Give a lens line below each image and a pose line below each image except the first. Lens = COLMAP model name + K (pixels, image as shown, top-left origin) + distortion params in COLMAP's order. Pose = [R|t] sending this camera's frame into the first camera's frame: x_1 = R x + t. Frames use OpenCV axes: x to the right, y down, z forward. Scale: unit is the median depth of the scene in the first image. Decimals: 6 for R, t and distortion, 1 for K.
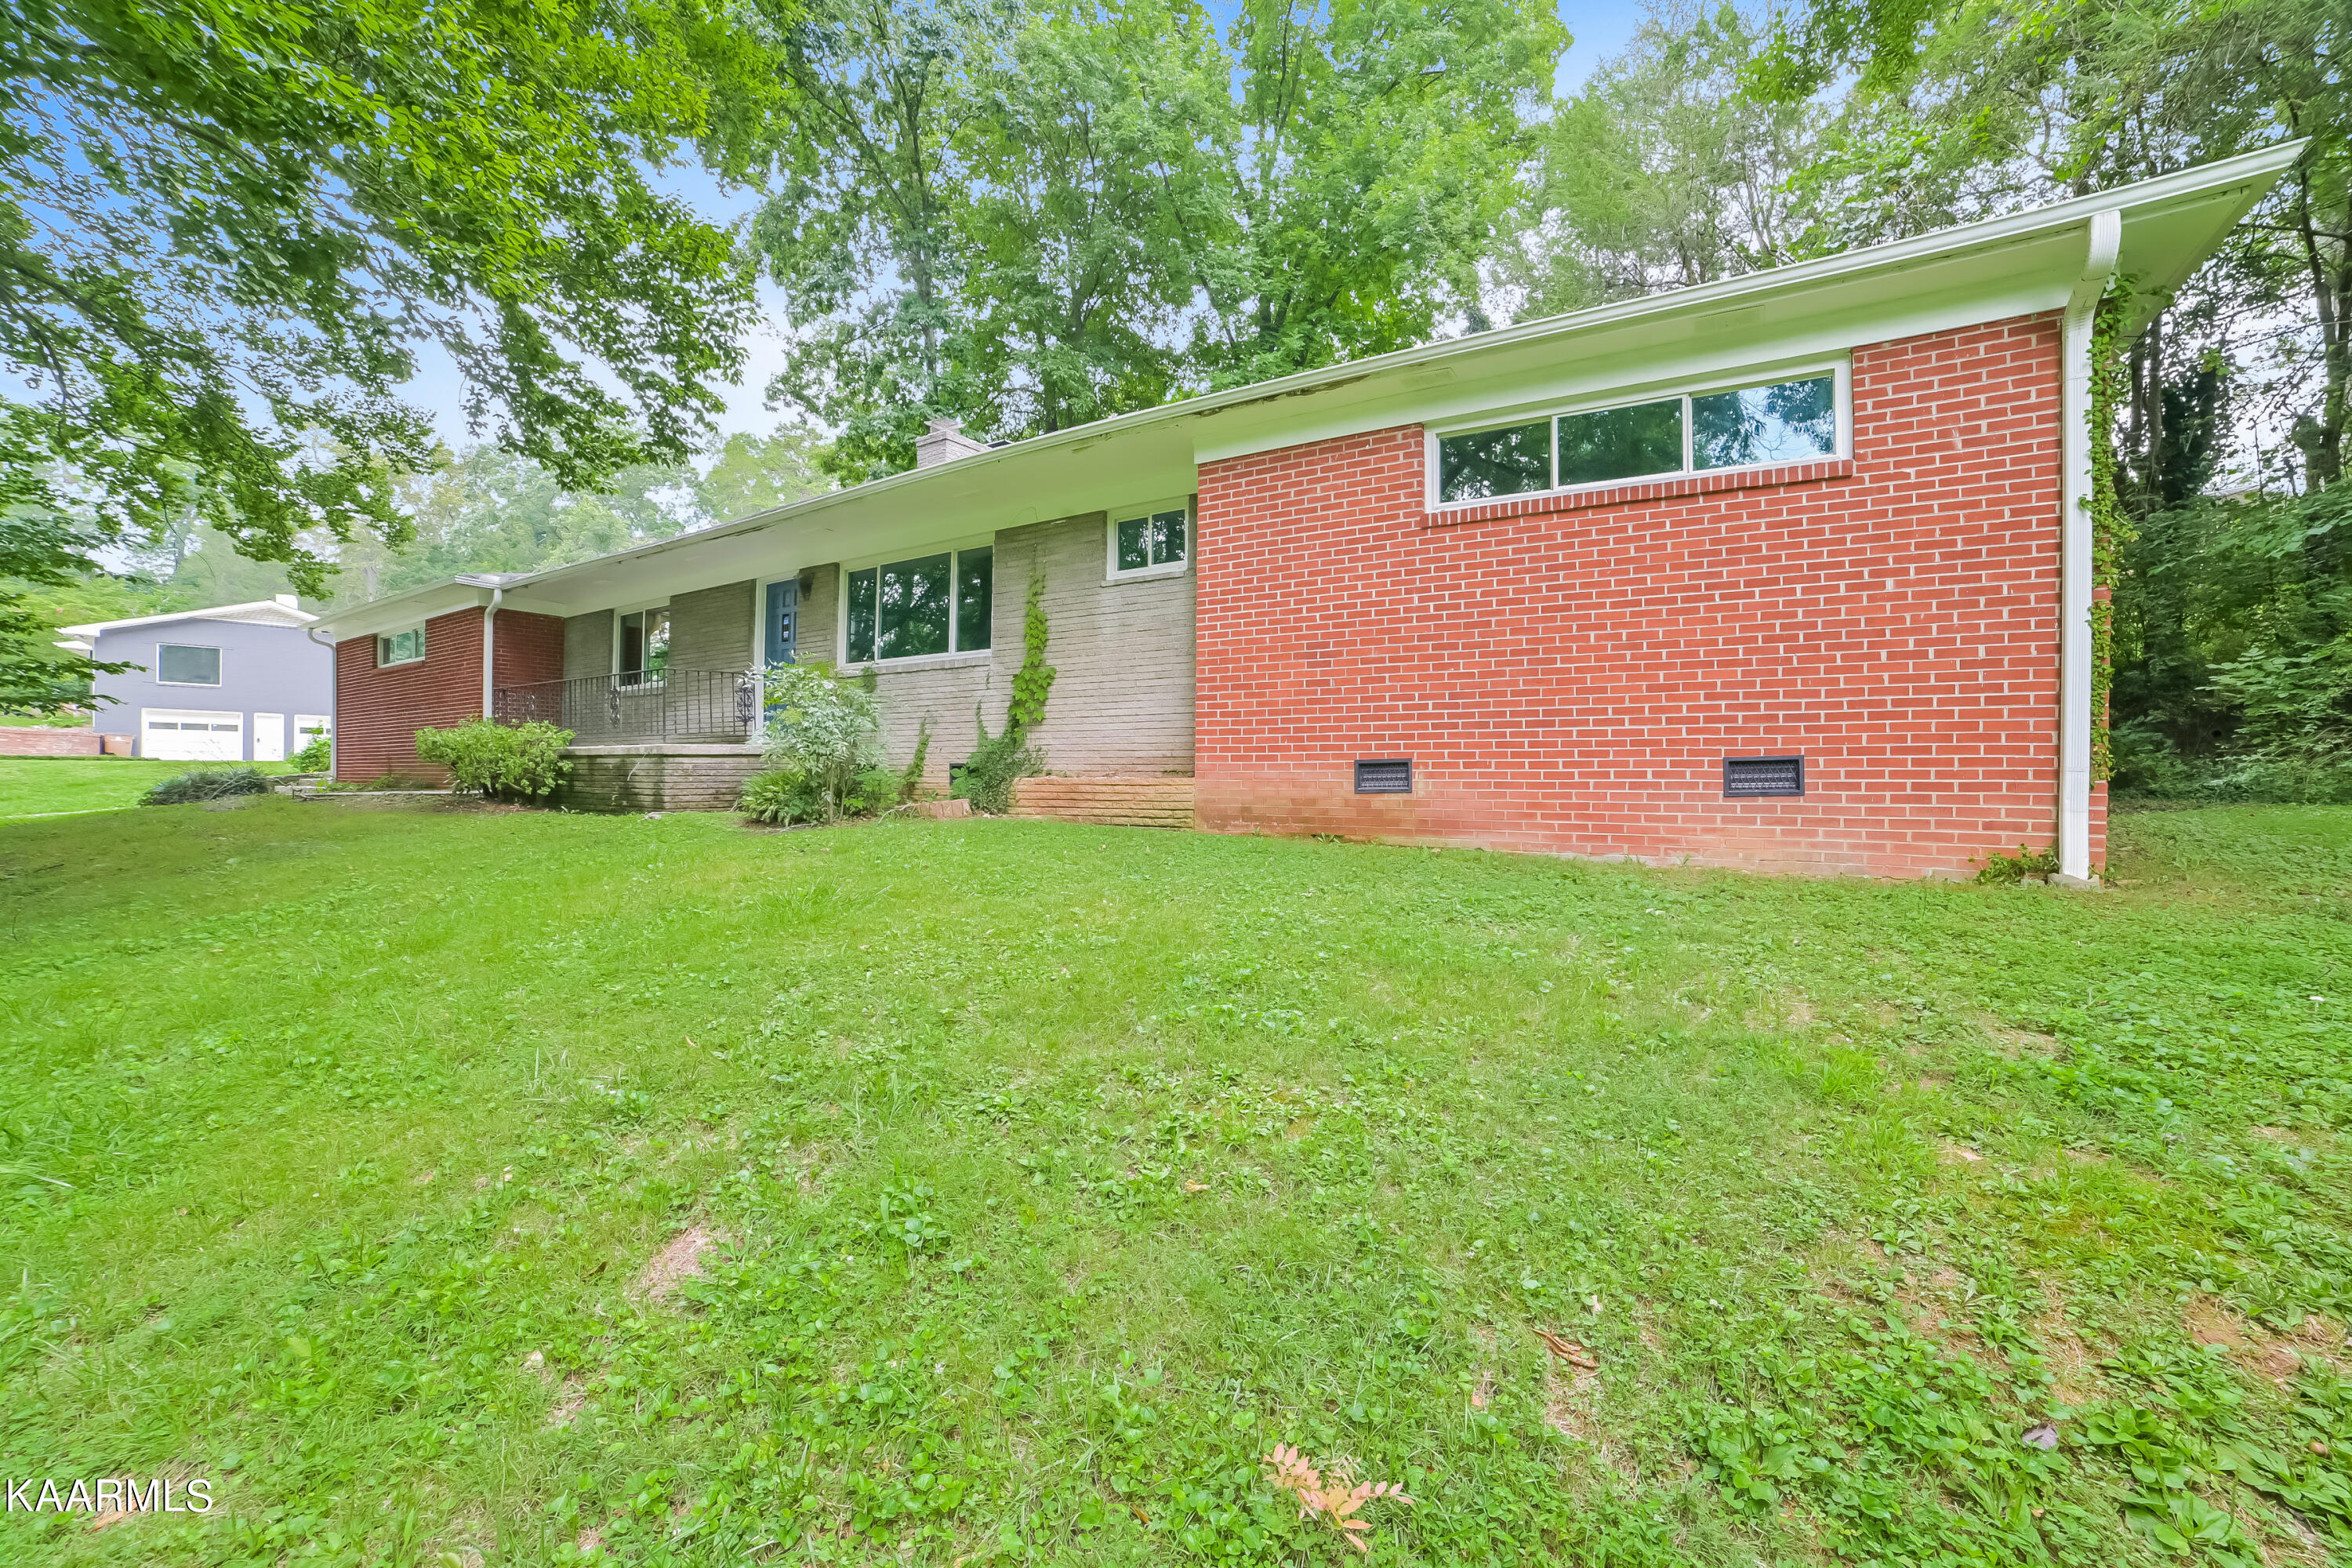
lens RADIAL K [[950.4, 0, 1188.7], [0, 950.4, 799.5], [0, 0, 1]] dist [-0.079245, 0.028091]
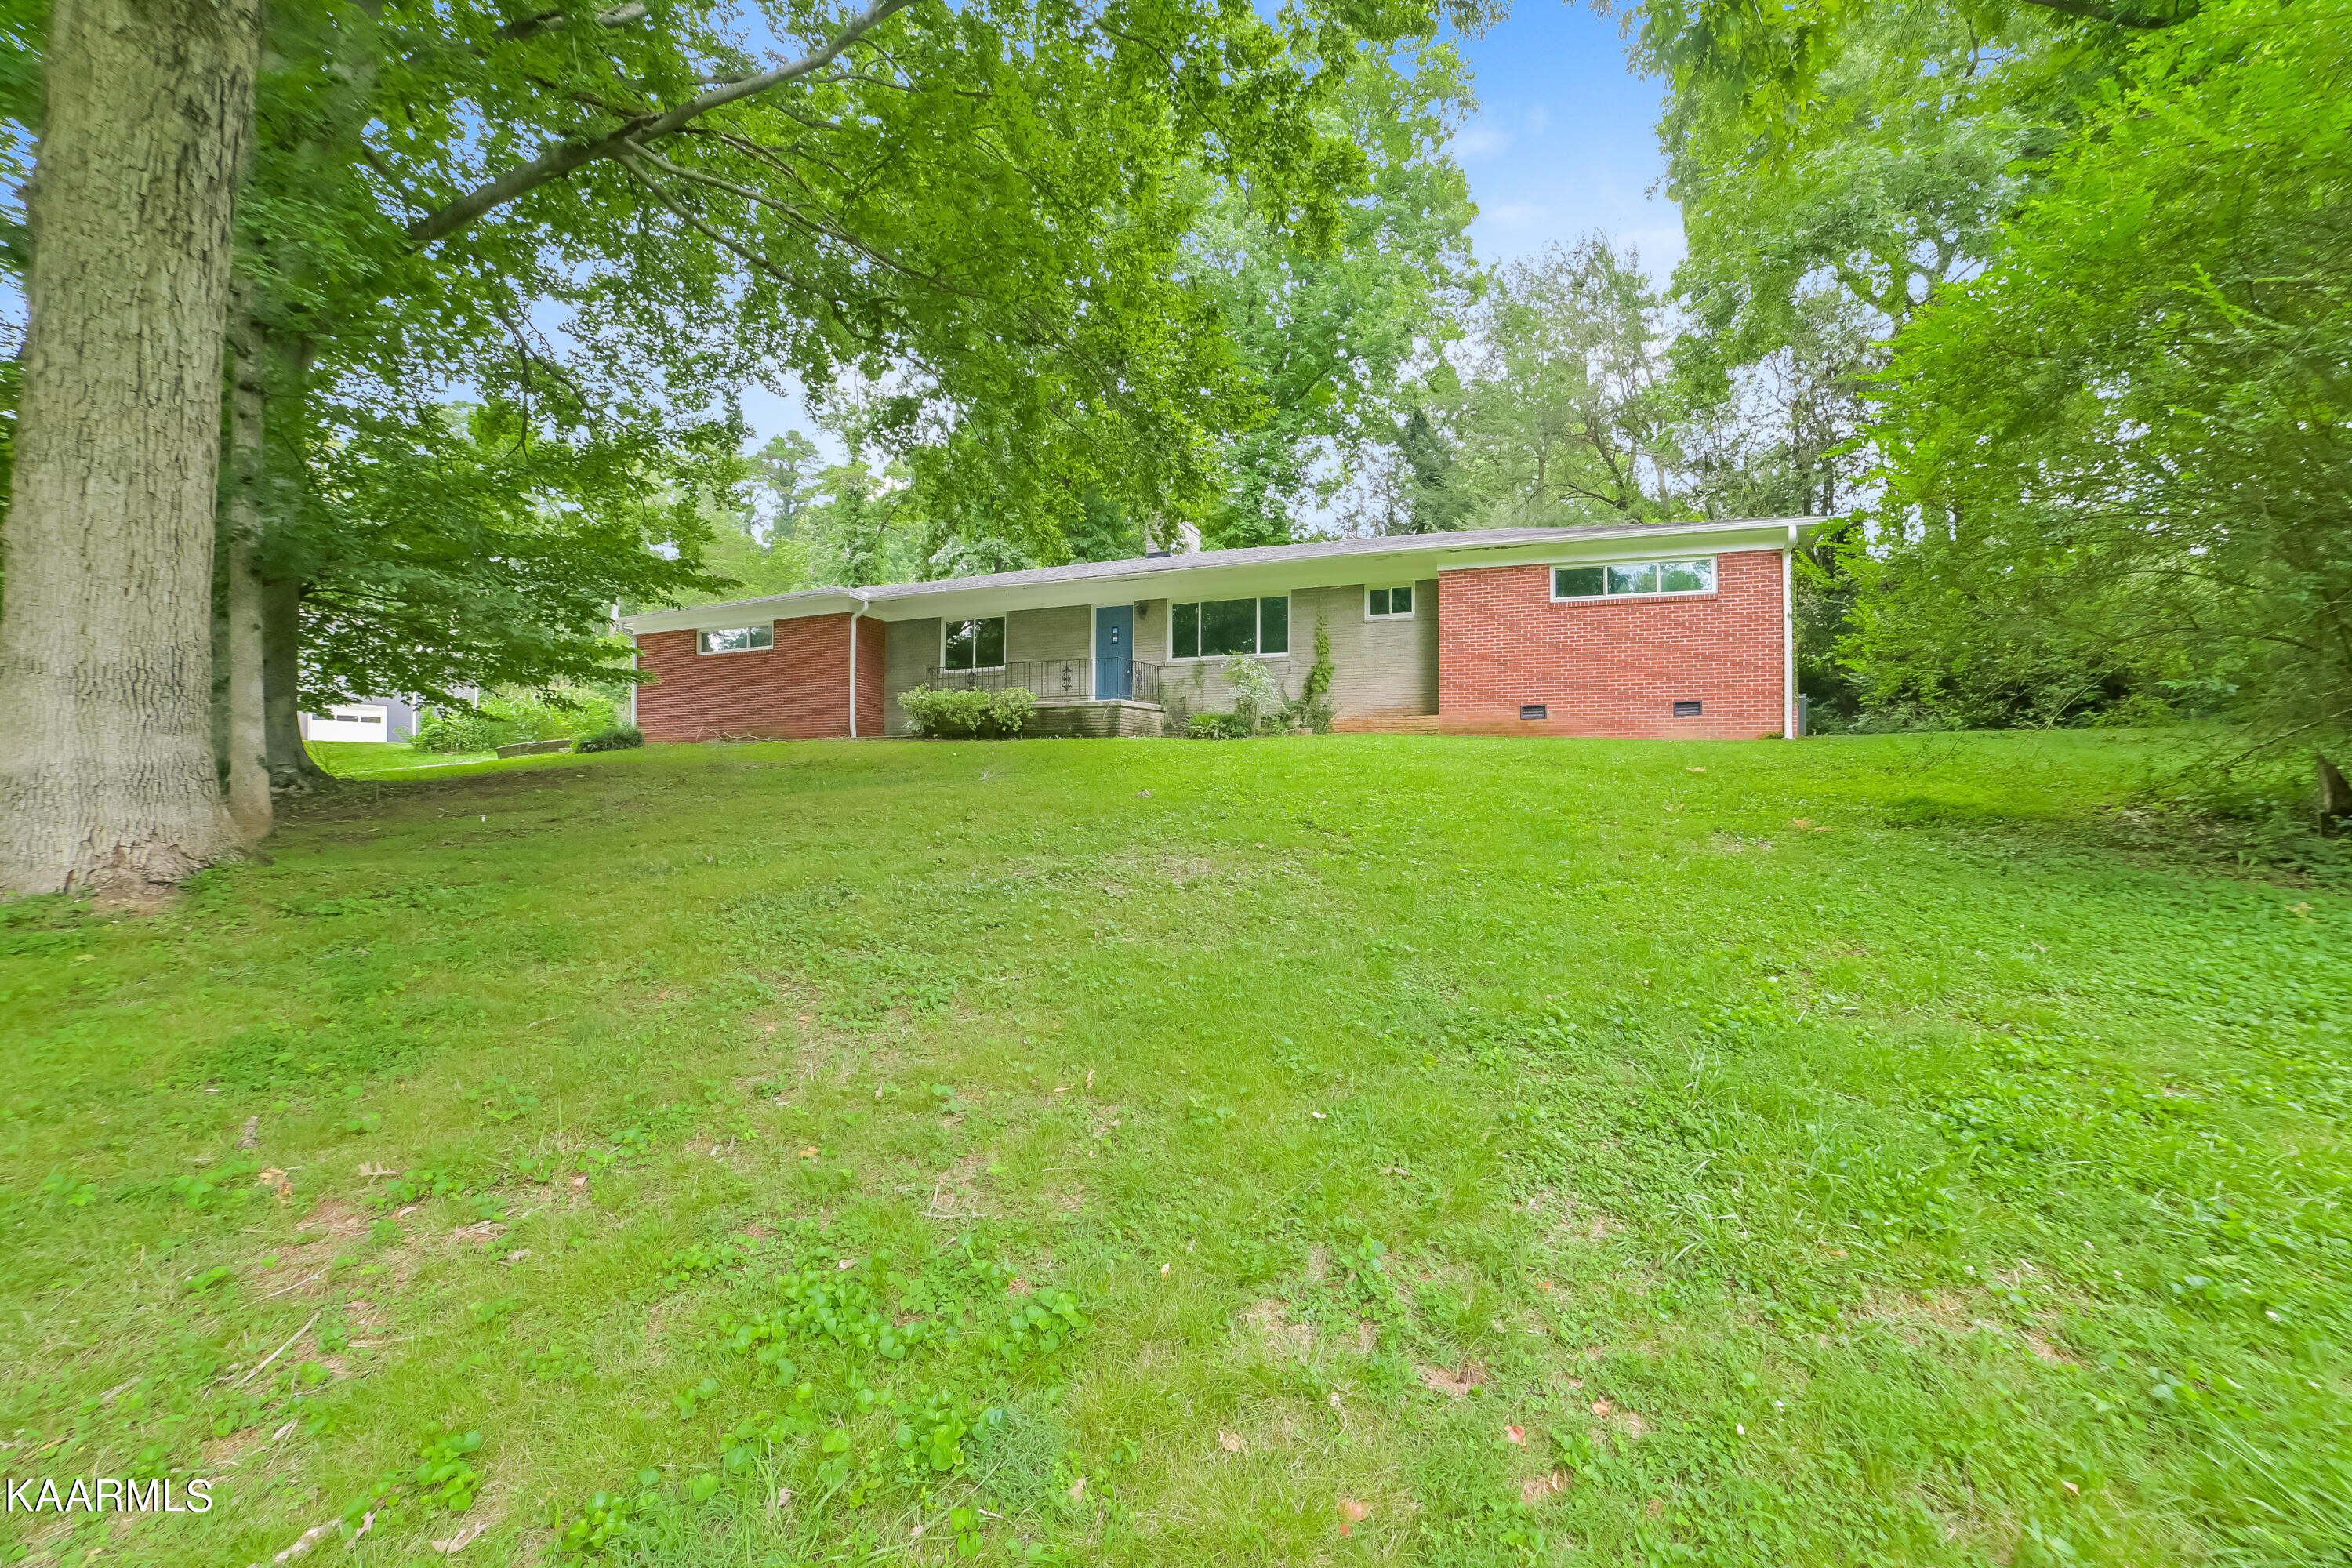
lens RADIAL K [[950.4, 0, 1188.7], [0, 950.4, 799.5], [0, 0, 1]] dist [-0.079245, 0.028091]
pose [[0.982035, -0.012285, 0.188297, -0.821297], [0.012280, 0.999924, 0.001192, 0.136421], [-0.188297, 0.001142, 0.982111, -0.864073]]
